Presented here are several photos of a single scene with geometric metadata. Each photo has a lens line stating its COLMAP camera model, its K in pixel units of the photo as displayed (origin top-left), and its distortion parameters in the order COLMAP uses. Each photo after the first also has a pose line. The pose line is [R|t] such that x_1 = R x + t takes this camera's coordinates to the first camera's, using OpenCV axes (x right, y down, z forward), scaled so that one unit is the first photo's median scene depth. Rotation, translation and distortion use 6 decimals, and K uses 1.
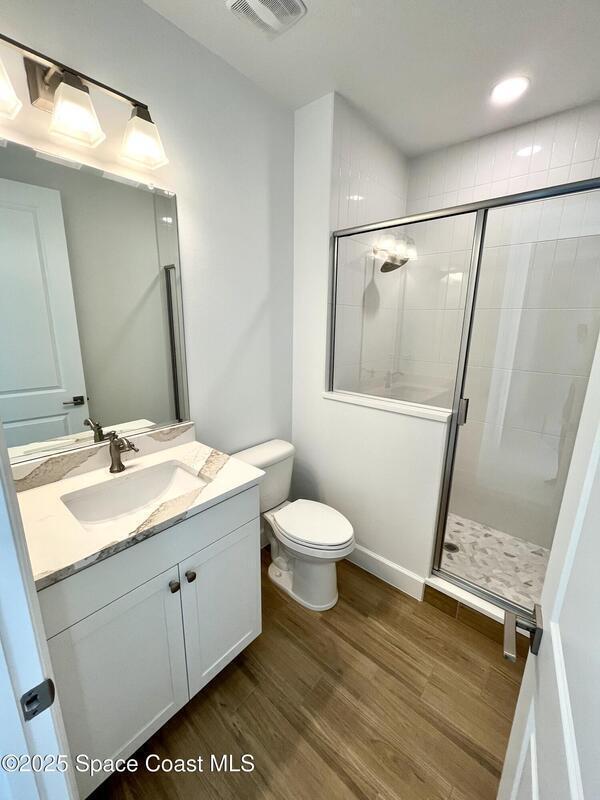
lens RADIAL K [[318.0, 0, 300.0], [0, 318.0, 400.0], [0, 0, 1]] dist [-0.002231, -0.000298]
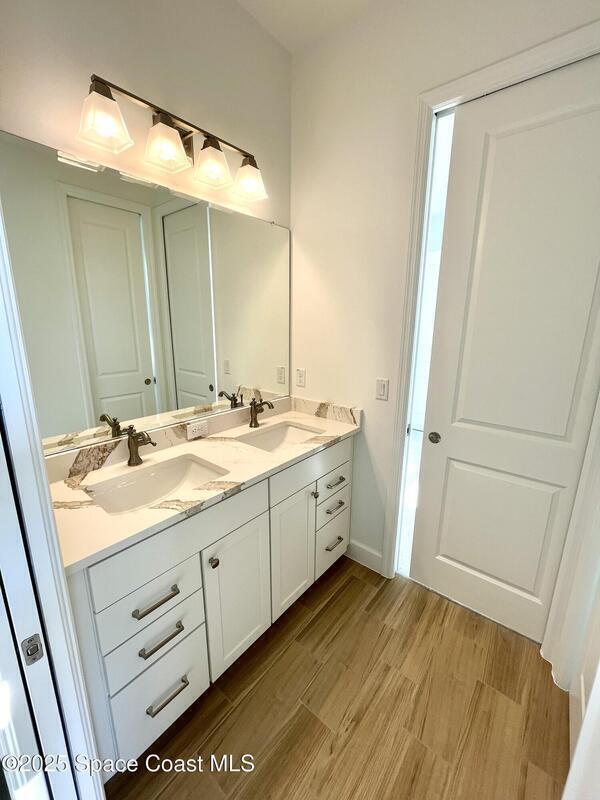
lens RADIAL K [[331.5, 0, 300.0], [0, 331.5, 400.0], [0, 0, 1]] dist [0.000942, -0.000023]
pose [[0.999321, -0.012190, 0.034777, -0.100524], [0.012163, 0.999926, 0.000976, 0.025673], [-0.034787, -0.000552, 0.999395, -0.110773]]
